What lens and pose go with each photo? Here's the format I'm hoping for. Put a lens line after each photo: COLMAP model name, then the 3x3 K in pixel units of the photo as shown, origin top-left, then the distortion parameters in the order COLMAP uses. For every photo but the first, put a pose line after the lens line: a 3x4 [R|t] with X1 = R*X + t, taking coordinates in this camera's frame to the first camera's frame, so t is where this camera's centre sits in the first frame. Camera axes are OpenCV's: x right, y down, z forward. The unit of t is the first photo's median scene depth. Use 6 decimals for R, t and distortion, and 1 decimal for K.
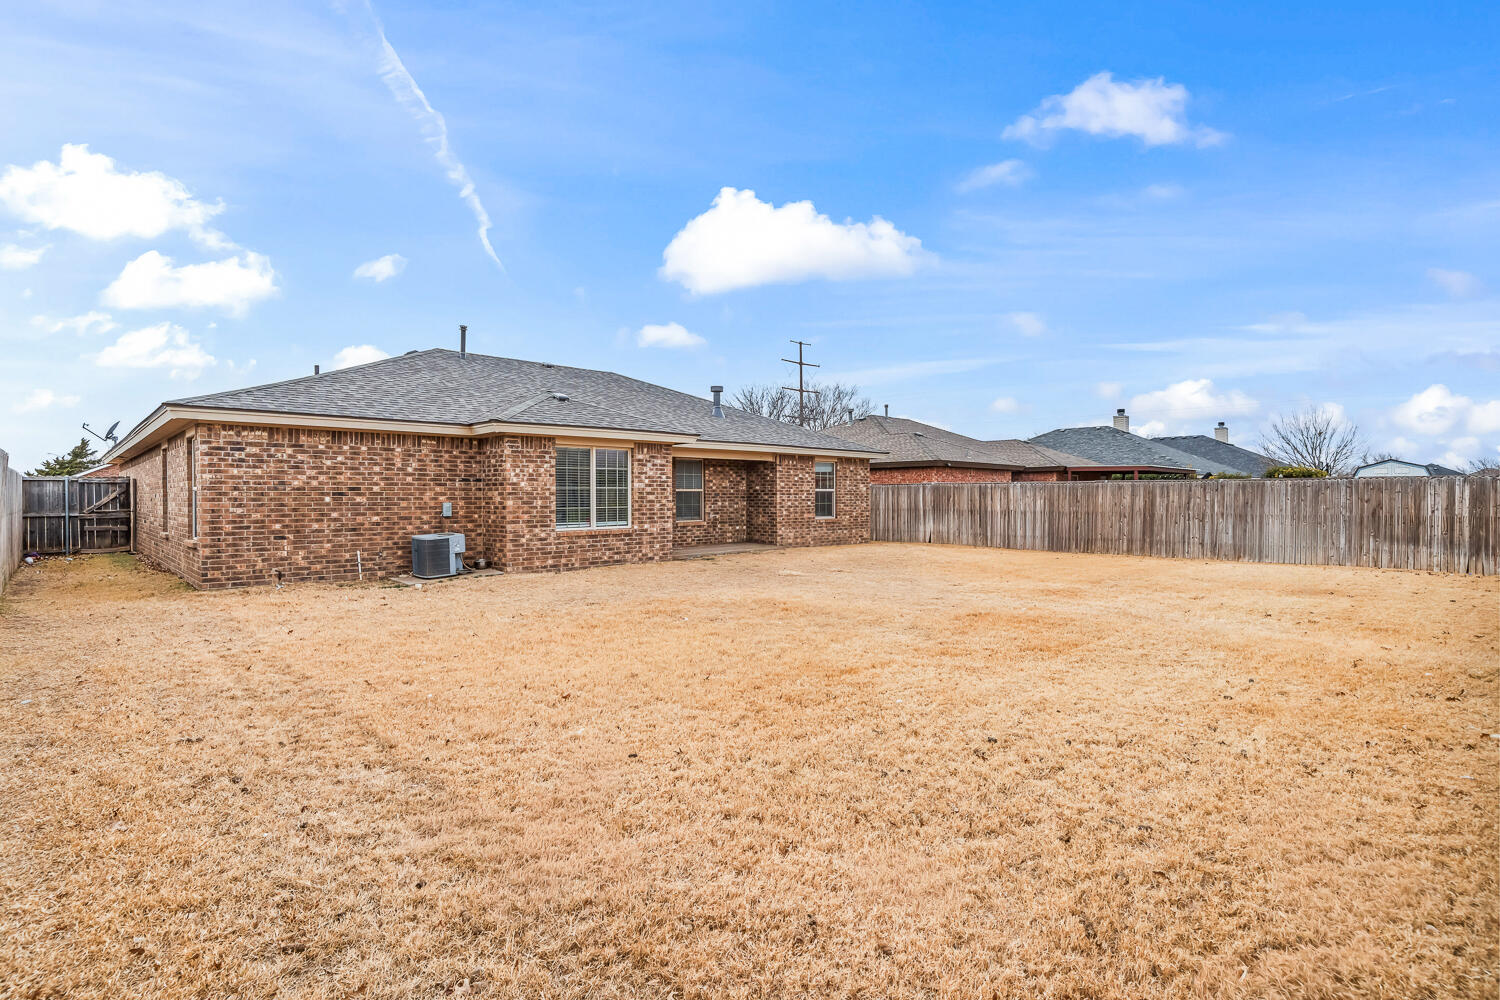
lens RADIAL K [[726.3, 0, 750.0], [0, 726.3, 500.0], [0, 0, 1]] dist [-0.002862, -0.000167]
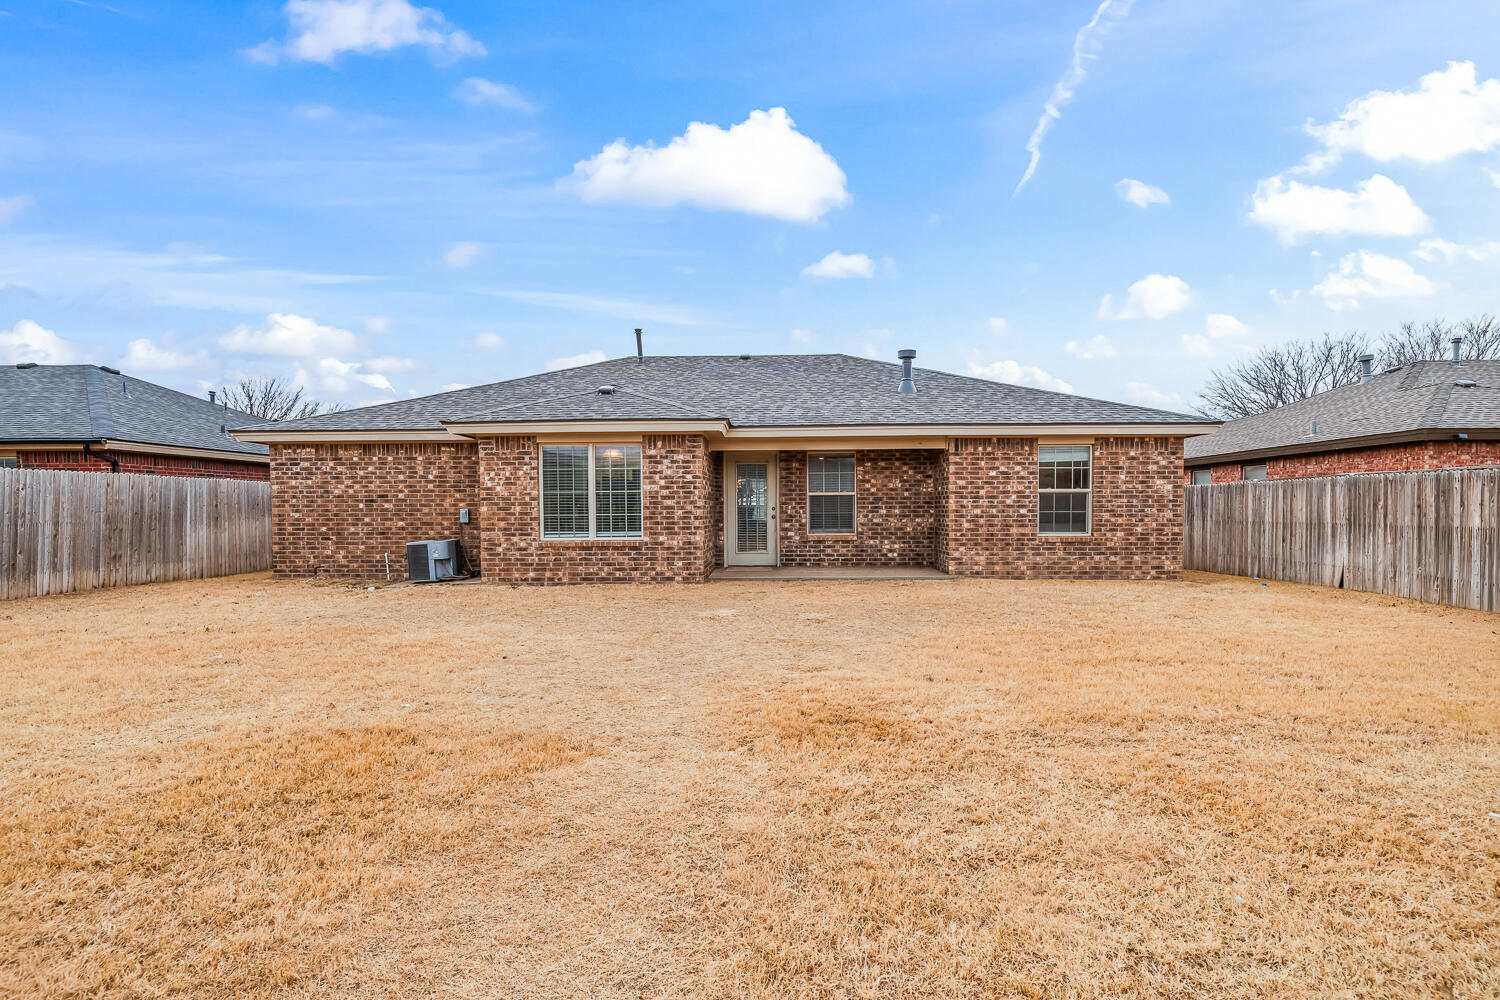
lens RADIAL K [[723.5, 0, 756.4], [0, 723.5, 529.2], [0, 0, 1]] dist [-0.001292, -0.000077]
pose [[0.697059, 0.018382, -0.716778, 0.566345], [-0.000034, 0.999672, 0.025604, 0.005946], [0.717013, -0.017823, 0.696832, 0.579212]]
